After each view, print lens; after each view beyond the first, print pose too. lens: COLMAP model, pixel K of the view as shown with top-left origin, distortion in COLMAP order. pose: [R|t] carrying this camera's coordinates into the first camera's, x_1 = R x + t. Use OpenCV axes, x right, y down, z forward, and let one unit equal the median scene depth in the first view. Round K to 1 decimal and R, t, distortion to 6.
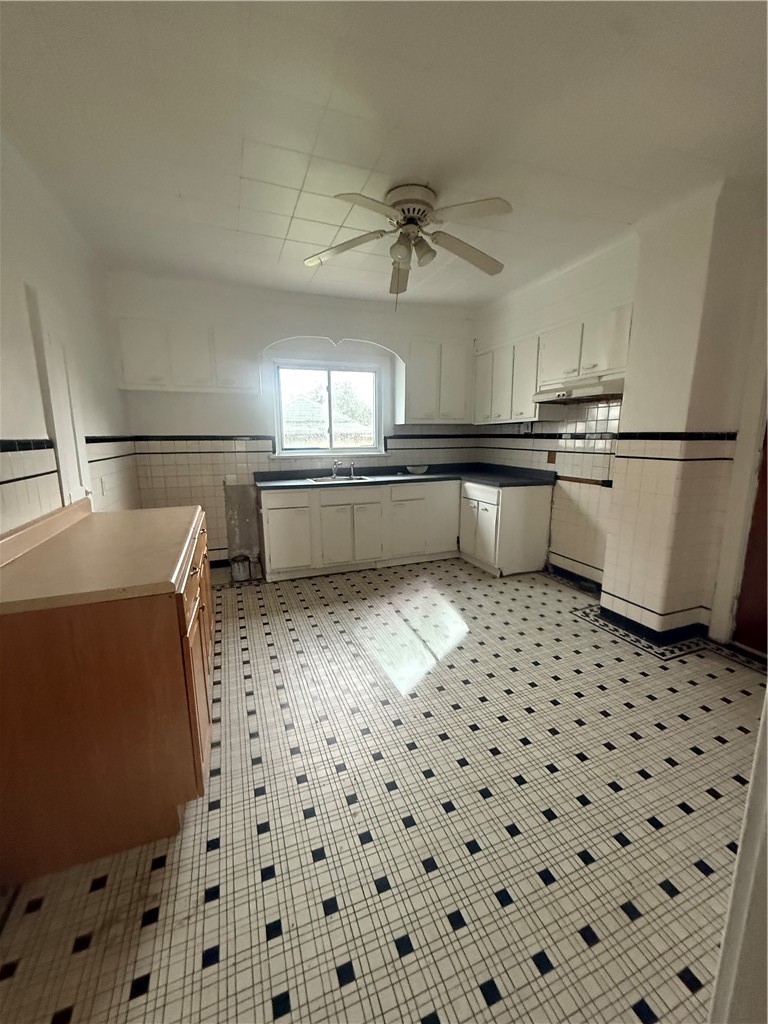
lens RADIAL K [[408.9, 0, 384.0], [0, 408.9, 512.0], [0, 0, 1]] dist [-0.003408, -0.000430]
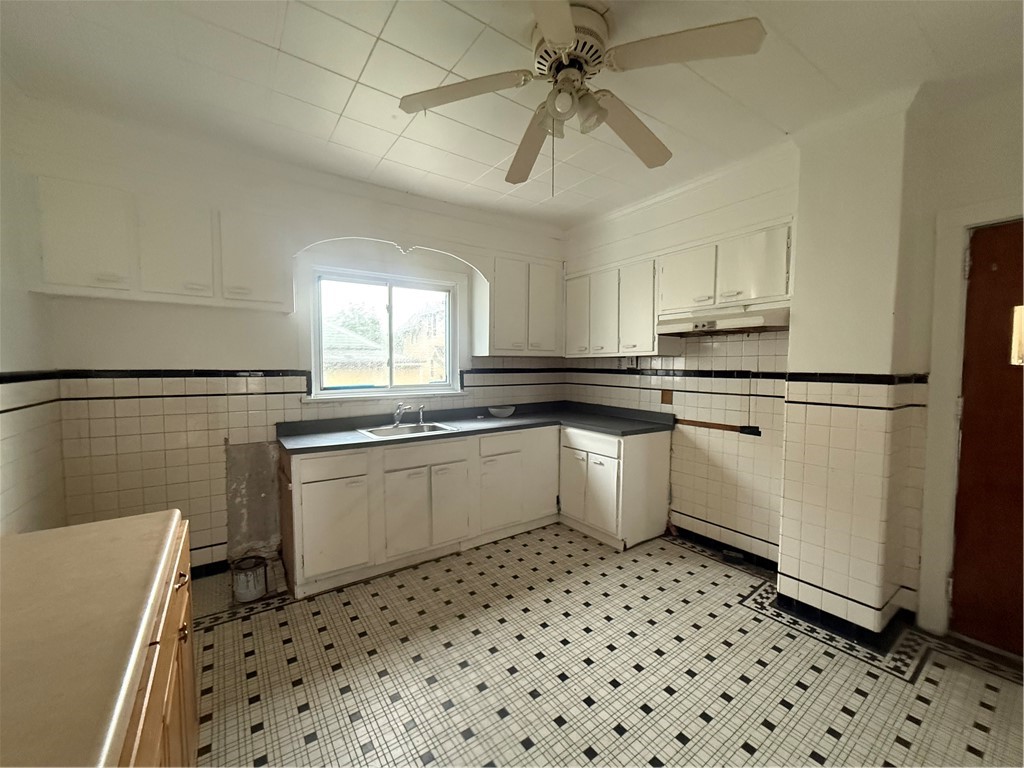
lens RADIAL K [[408.9, 0, 512.0], [0, 408.9, 384.0], [0, 0, 1]] dist [-0.003408, -0.000430]
pose [[0.968191, -0.003168, 0.250194, -0.117840], [0.037069, 0.990702, -0.130903, -0.062097], [-0.247453, 0.136014, 0.959306, 0.261968]]
